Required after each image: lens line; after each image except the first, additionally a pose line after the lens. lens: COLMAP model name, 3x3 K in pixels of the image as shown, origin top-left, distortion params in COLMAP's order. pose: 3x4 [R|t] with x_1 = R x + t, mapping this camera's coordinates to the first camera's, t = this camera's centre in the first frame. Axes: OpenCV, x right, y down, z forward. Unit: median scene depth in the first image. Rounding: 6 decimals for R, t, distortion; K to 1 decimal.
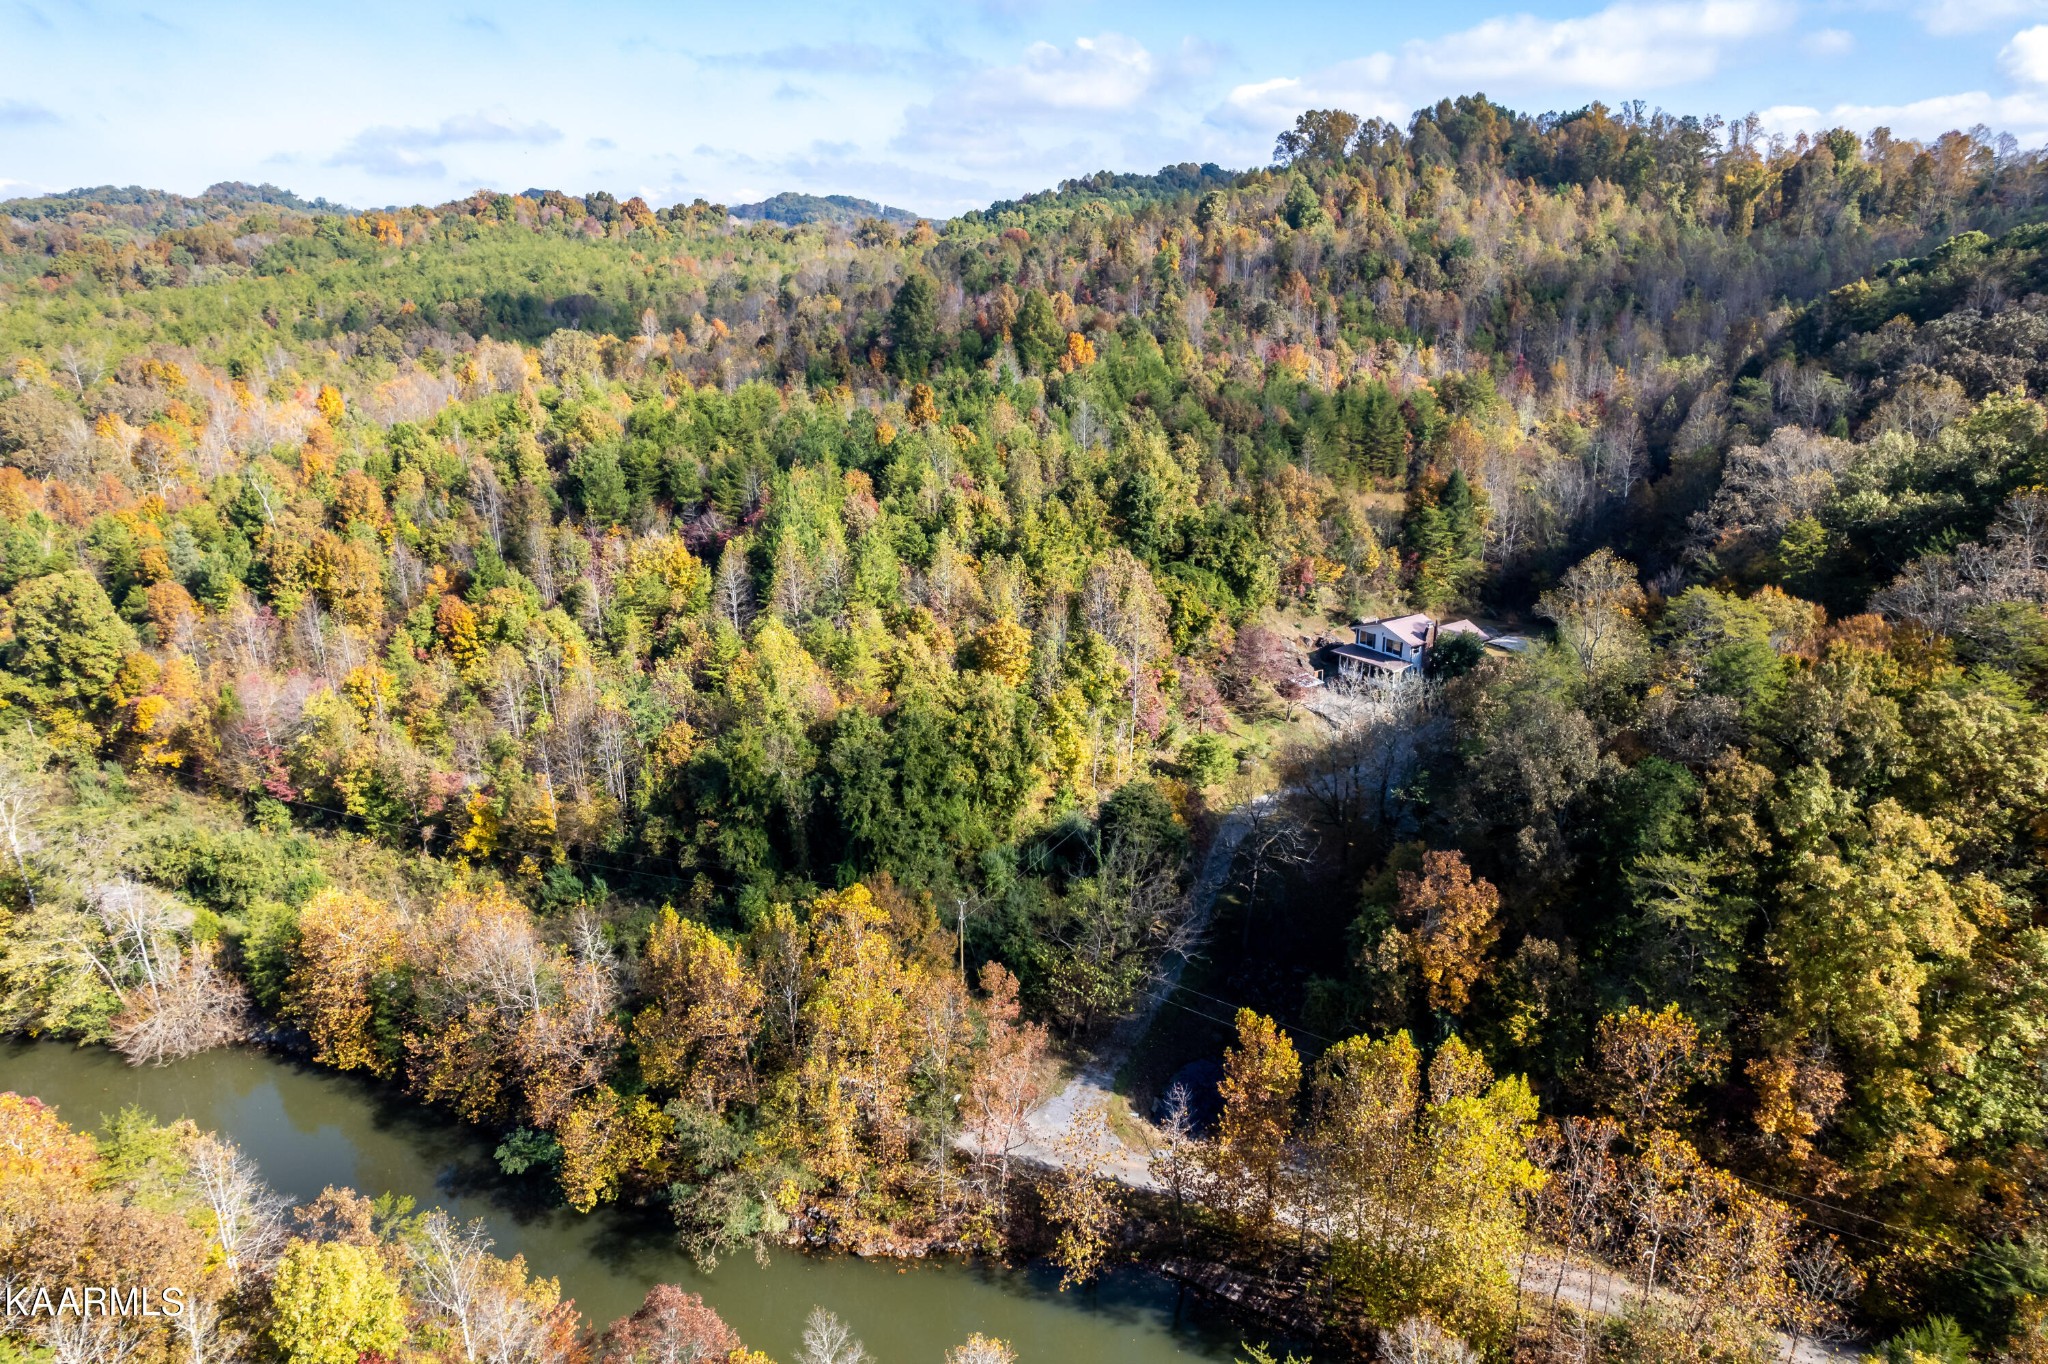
lens RADIAL K [[1323.1, 0, 1024.0], [0, 1323.1, 682.0], [0, 0, 1]] dist [-0.070822, 0.065528]
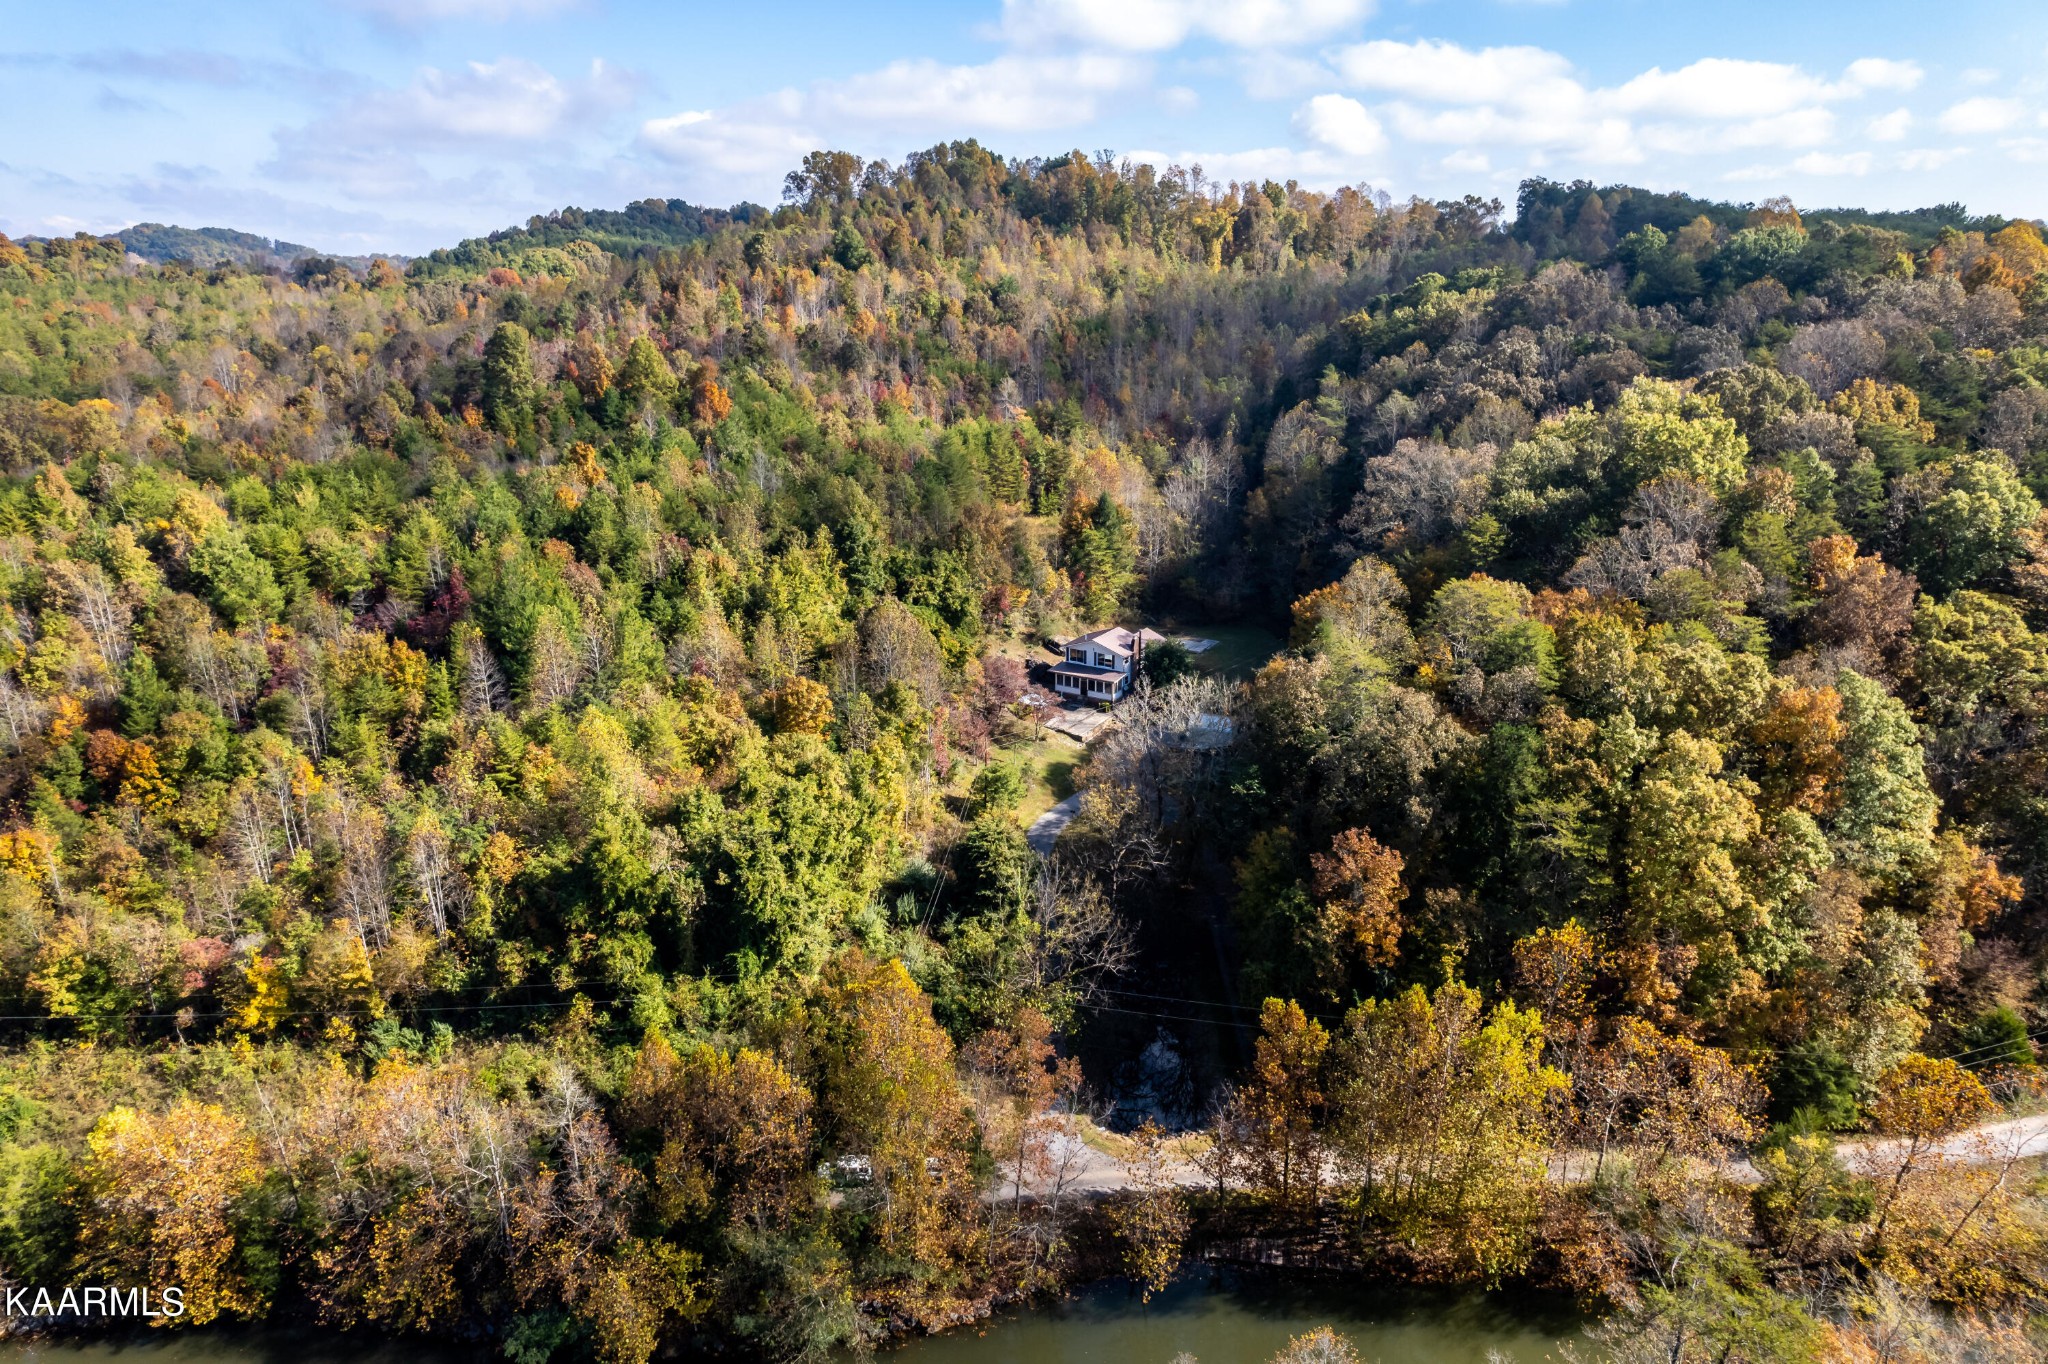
lens RADIAL K [[1323.1, 0, 1024.0], [0, 1323.1, 682.0], [0, 0, 1]] dist [-0.070822, 0.065528]
pose [[0.914491, -0.121707, 0.385868, -0.247709], [0.130045, 0.991498, 0.004529, -0.027689], [-0.383139, 0.046038, 0.922543, 0.029350]]
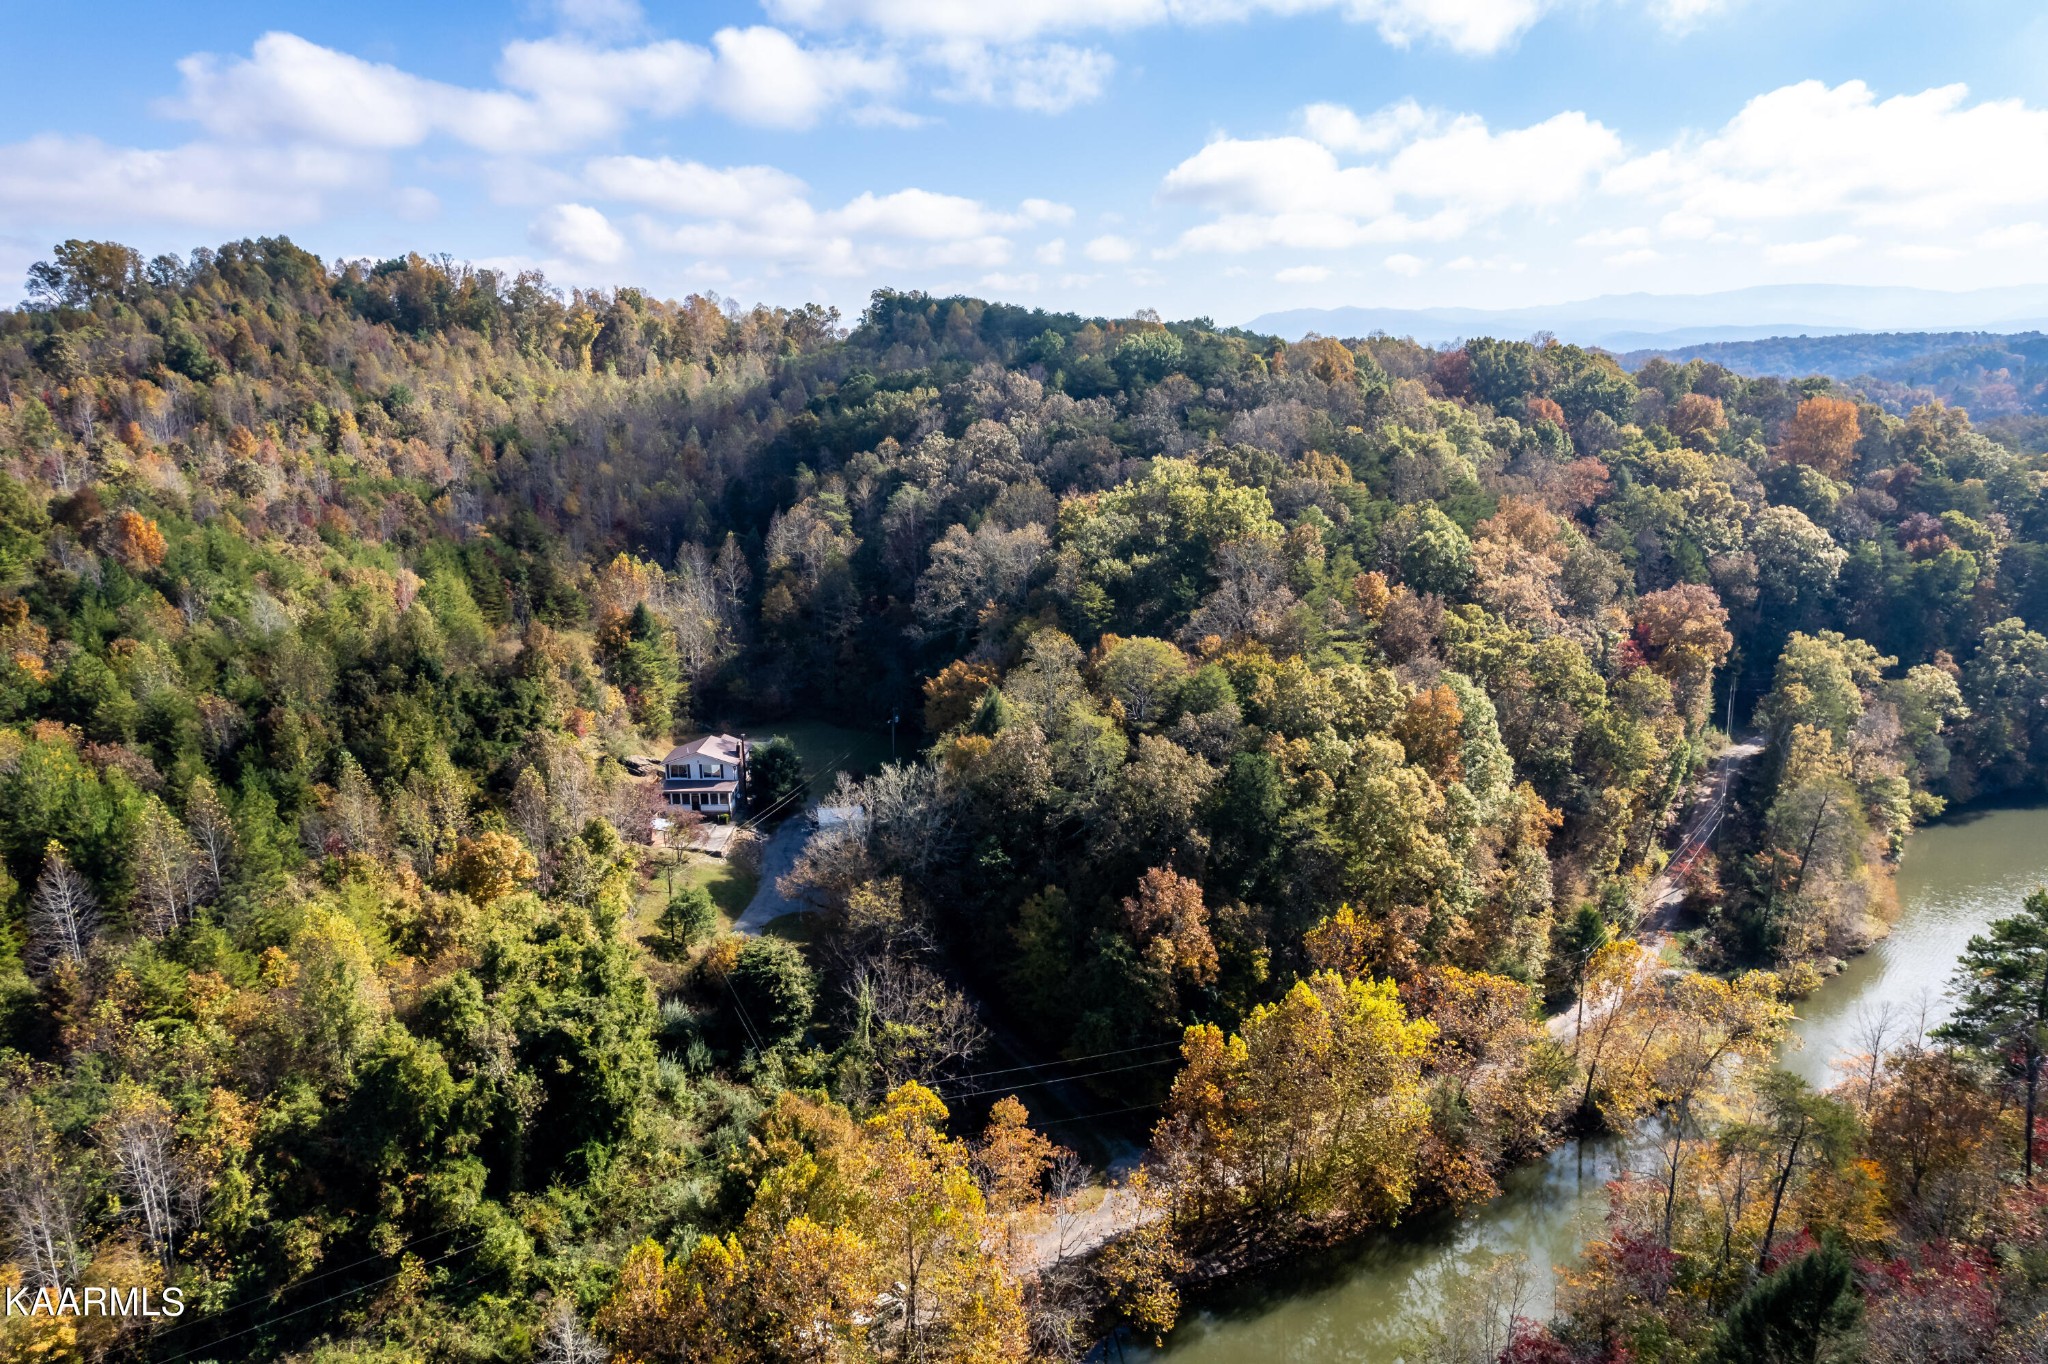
lens RADIAL K [[1323.1, 0, 1024.0], [0, 1323.1, 682.0], [0, 0, 1]] dist [-0.070822, 0.065528]
pose [[0.574501, -0.189963, 0.796155, -0.486093], [0.266813, 0.963028, 0.037249, -0.083220], [-0.773796, 0.191025, 0.603945, 0.201156]]
